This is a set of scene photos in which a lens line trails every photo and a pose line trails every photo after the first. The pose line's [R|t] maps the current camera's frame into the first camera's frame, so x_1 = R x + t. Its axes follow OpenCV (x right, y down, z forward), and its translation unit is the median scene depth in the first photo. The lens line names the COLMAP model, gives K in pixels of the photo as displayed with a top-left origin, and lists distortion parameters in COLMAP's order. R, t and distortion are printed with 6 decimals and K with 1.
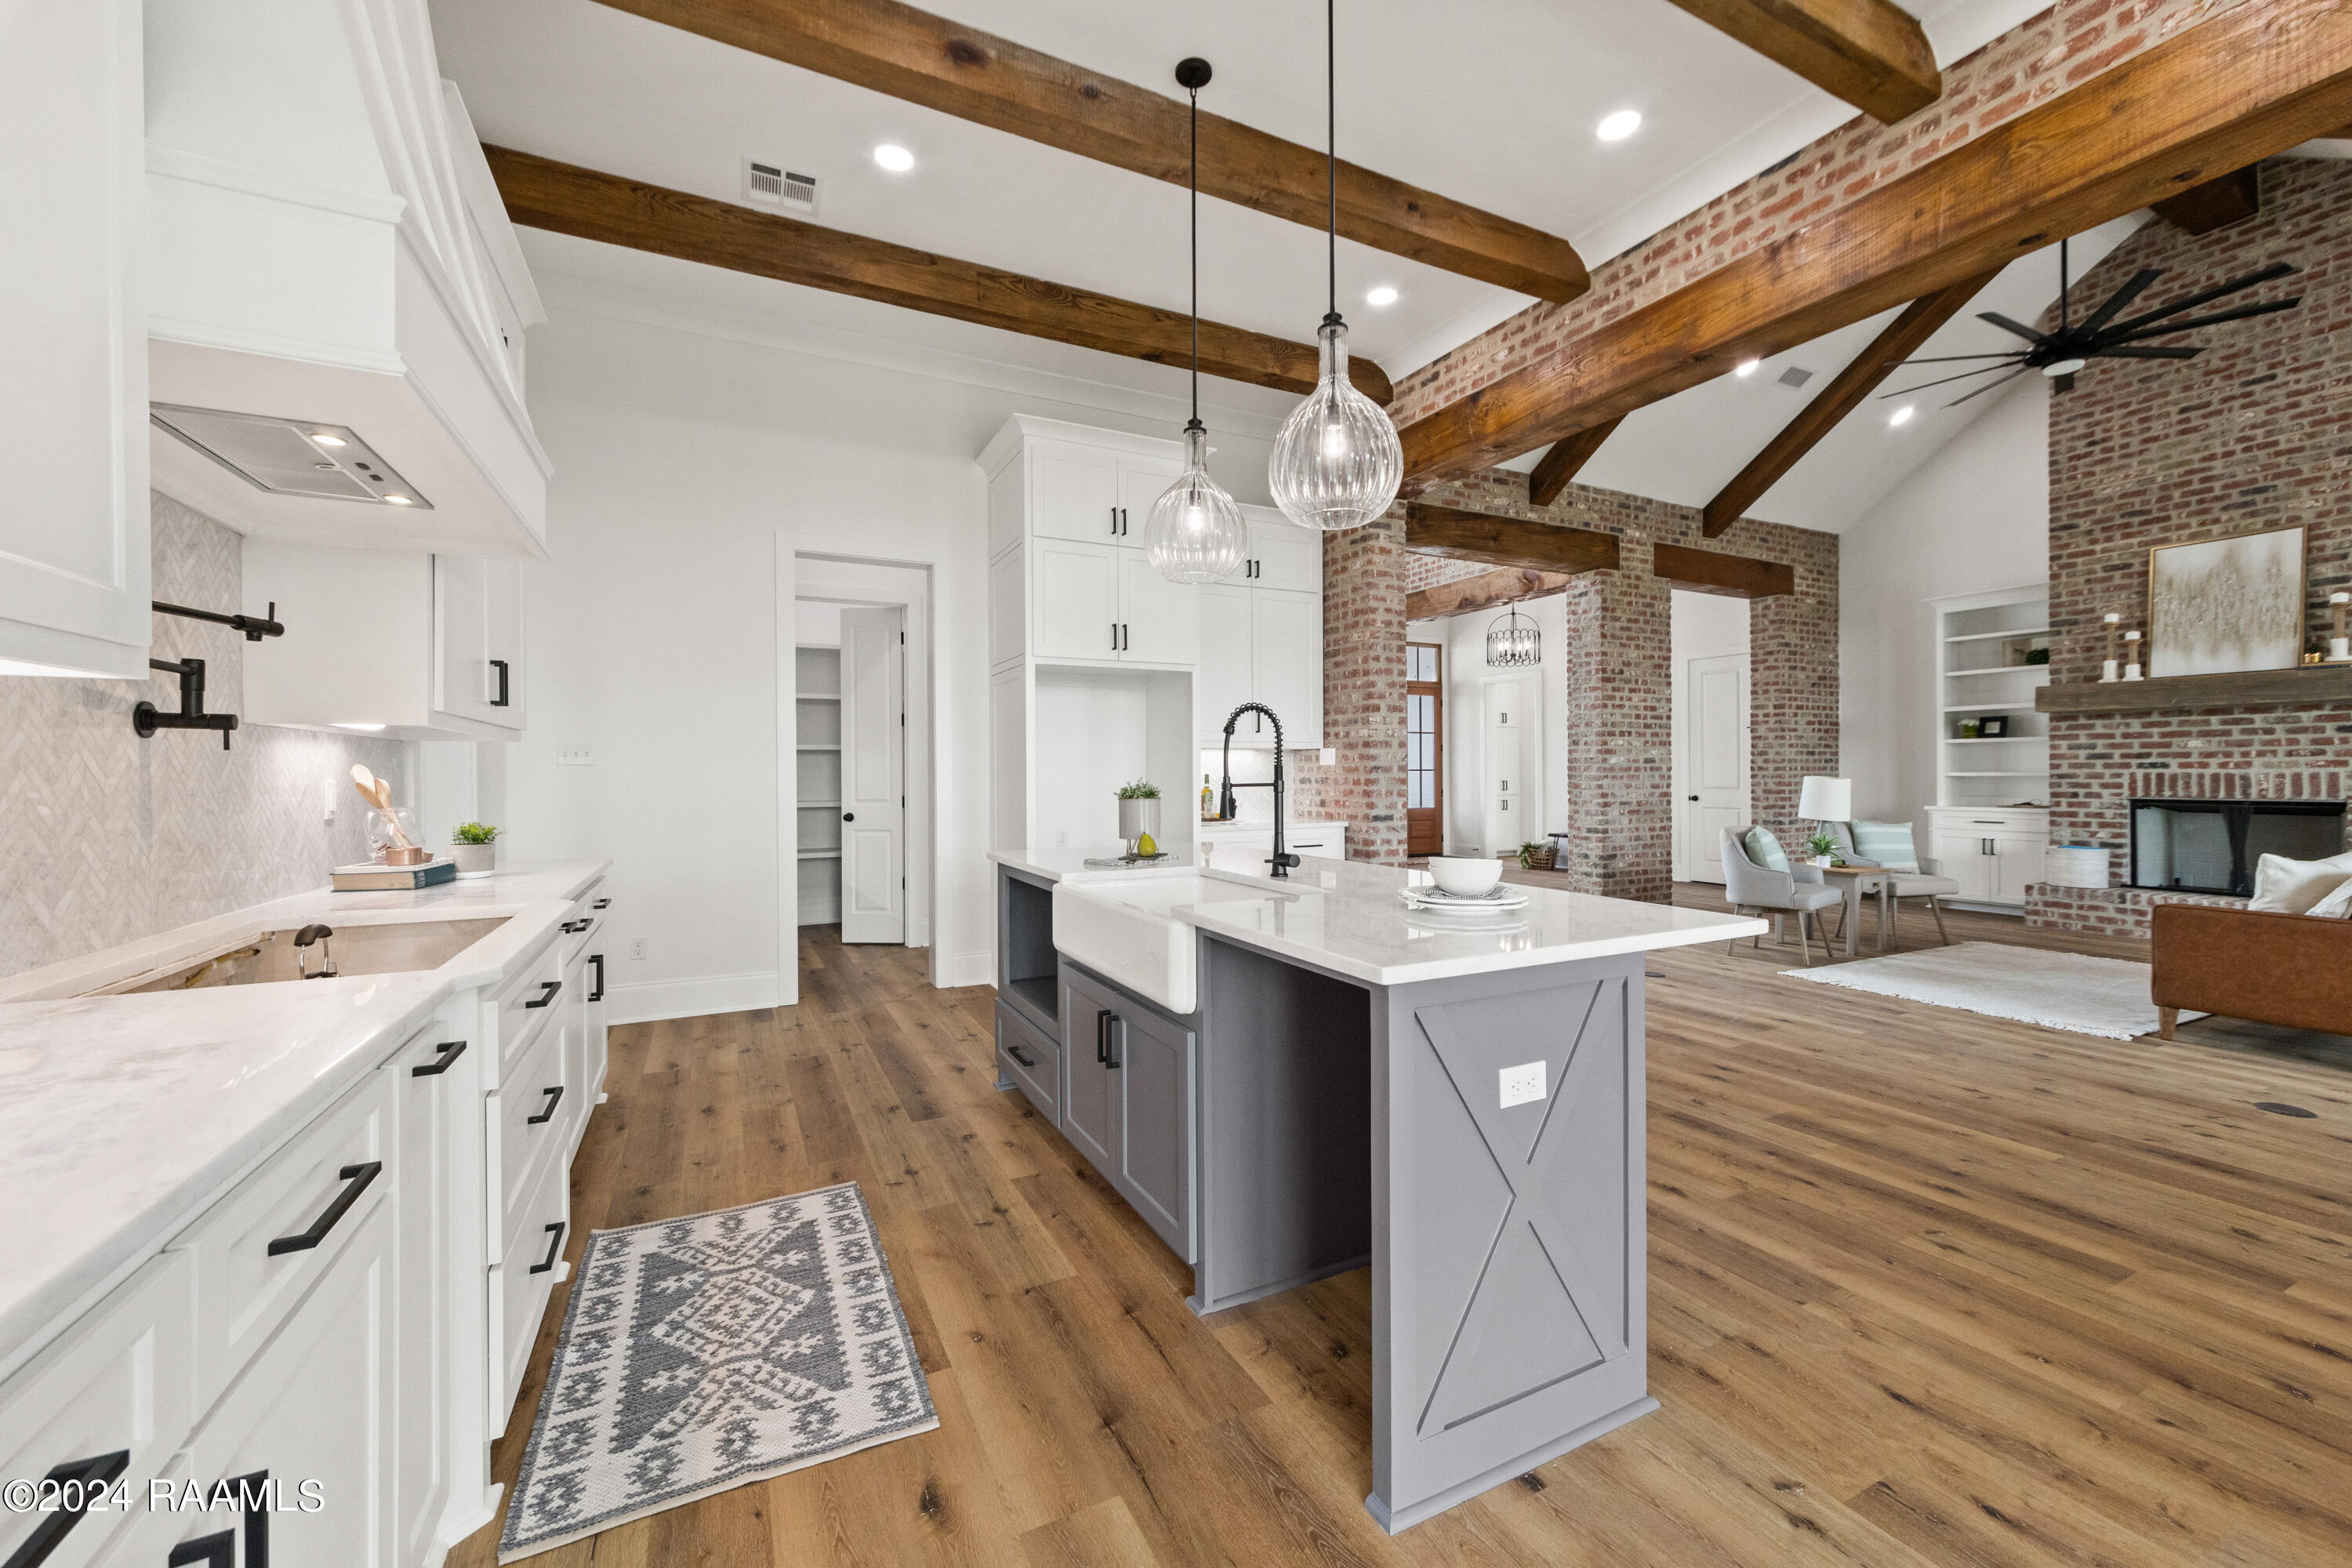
lens RADIAL K [[913.0, 0, 1176.1], [0, 913.0, 776.0], [0, 0, 1]] dist [-0.009660, 0.003065]
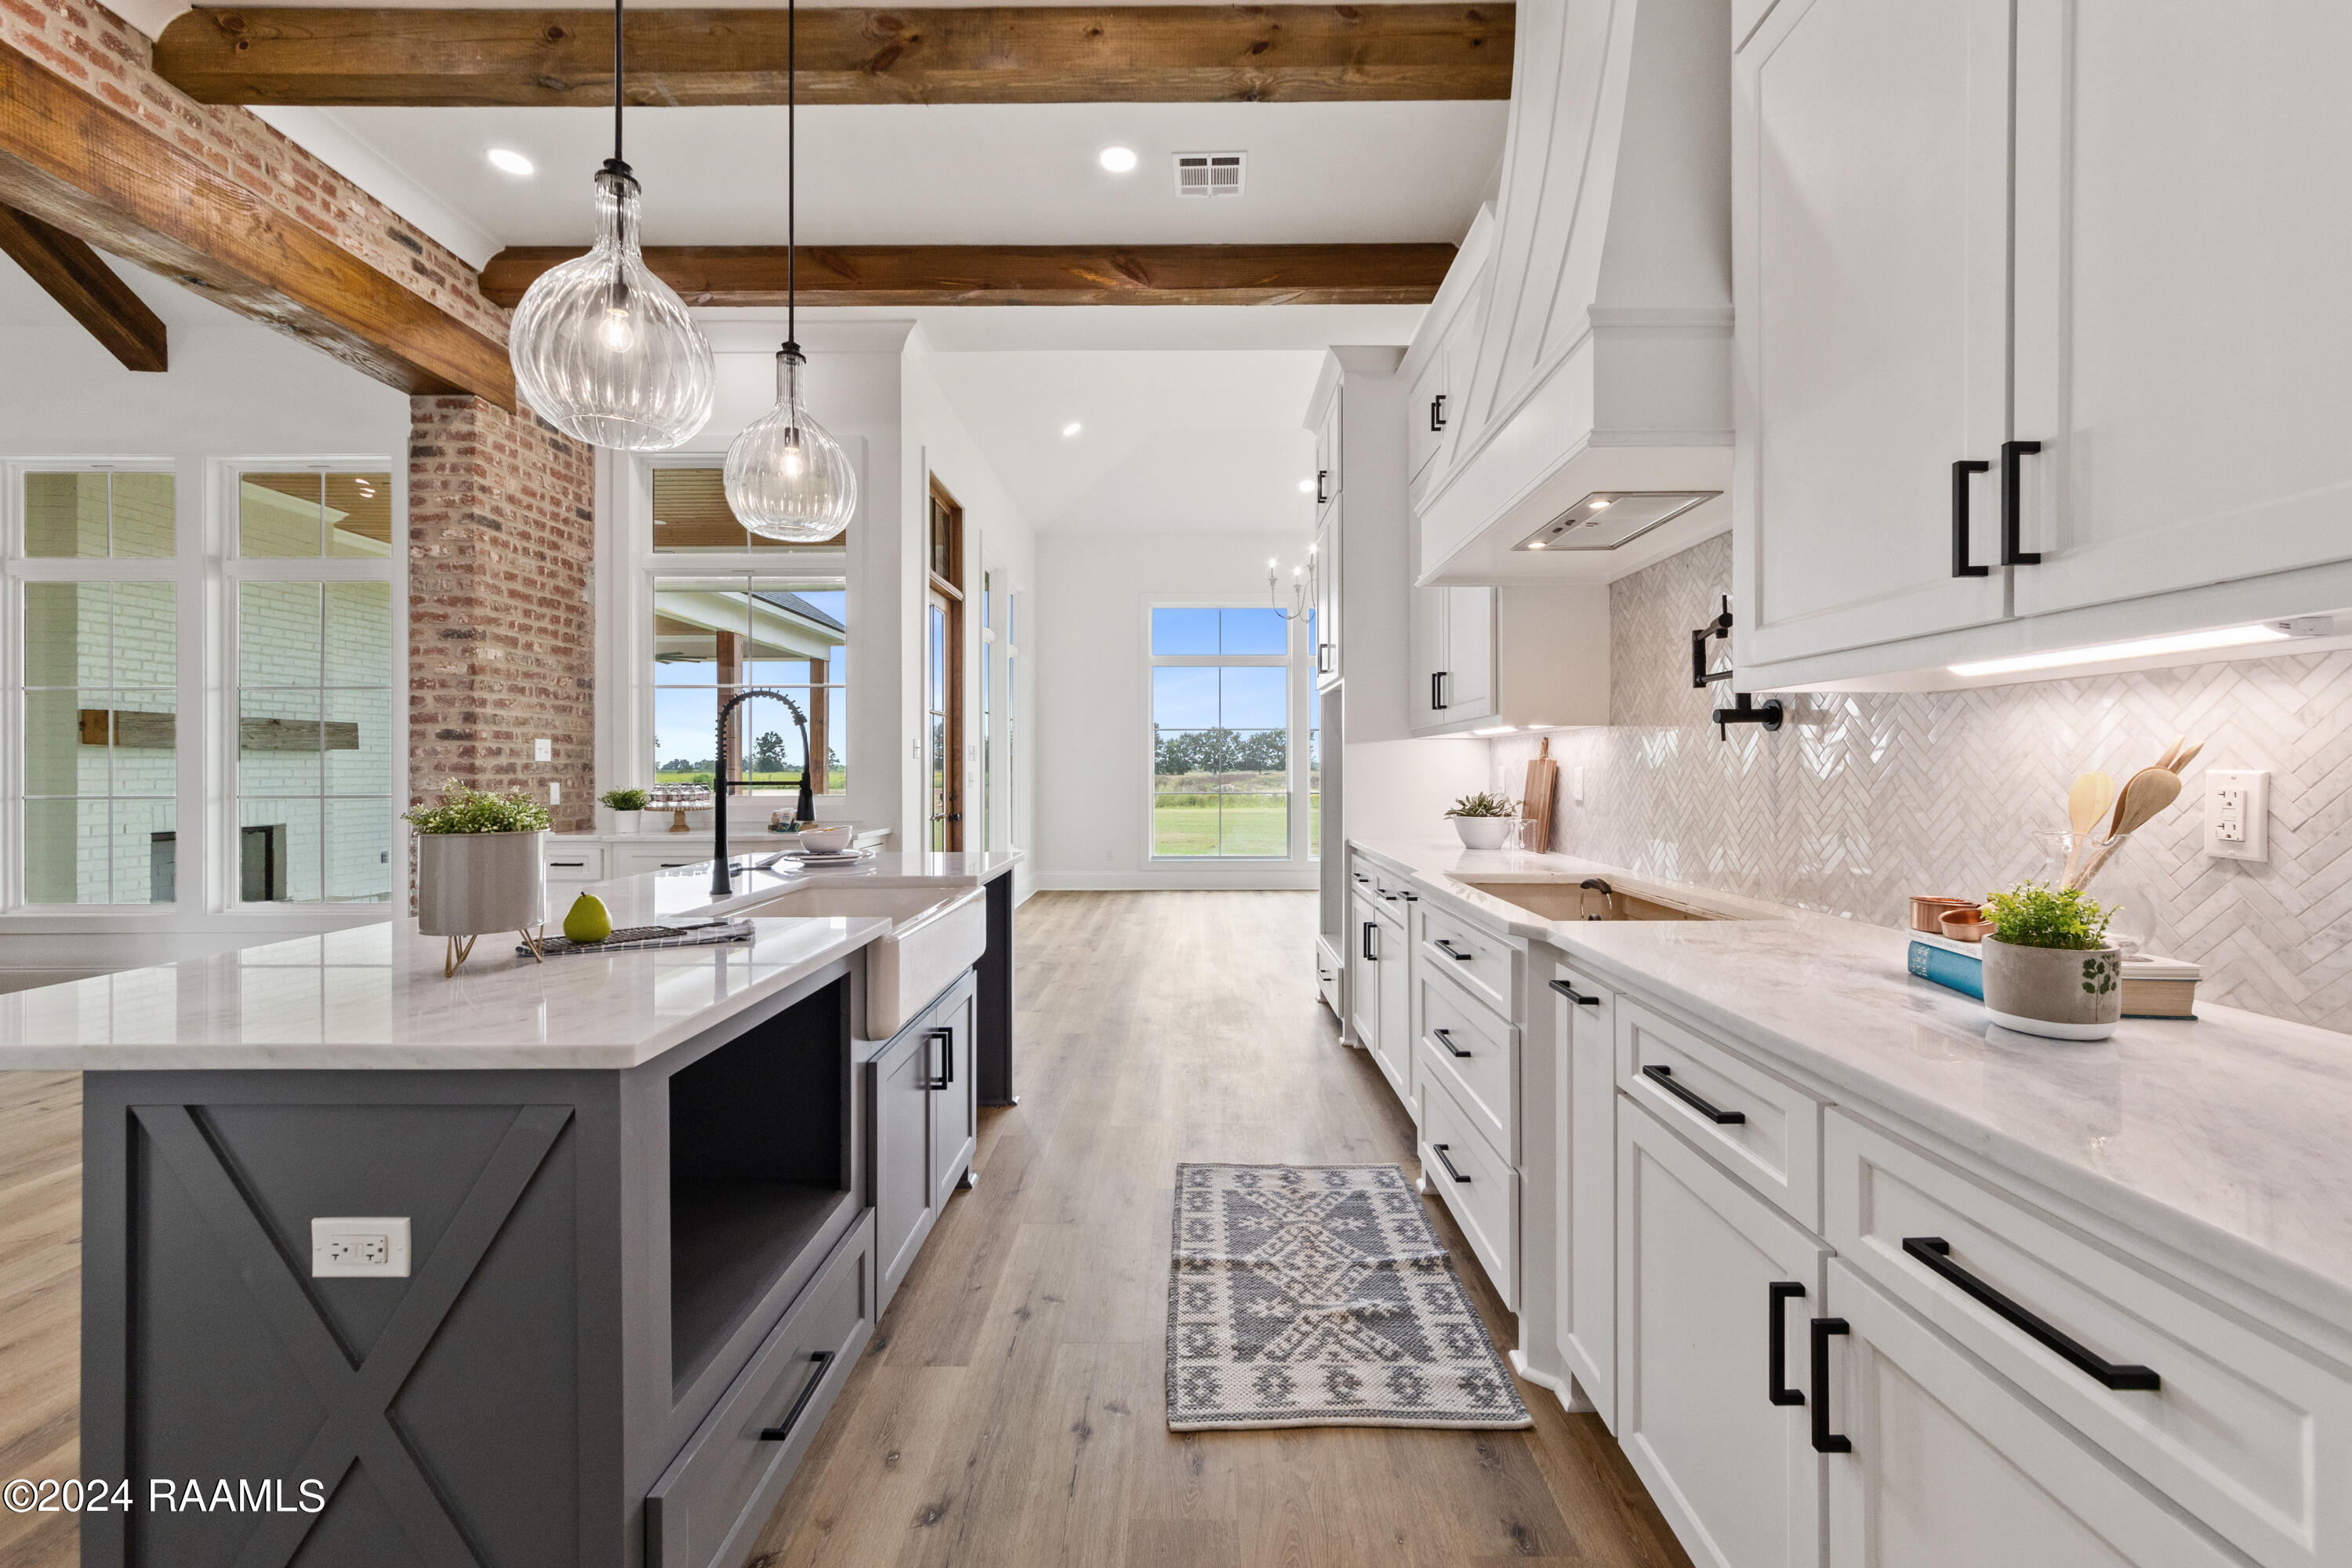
lens RADIAL K [[913.0, 0, 1248.2], [0, 913.0, 773.5], [0, 0, 1]] dist [-0.009660, 0.003065]
pose [[-0.918705, 0.005025, 0.394911, -0.271517], [0.008886, 0.999929, 0.007949, -0.000764], [-0.394843, 0.010812, -0.918685, 0.646848]]
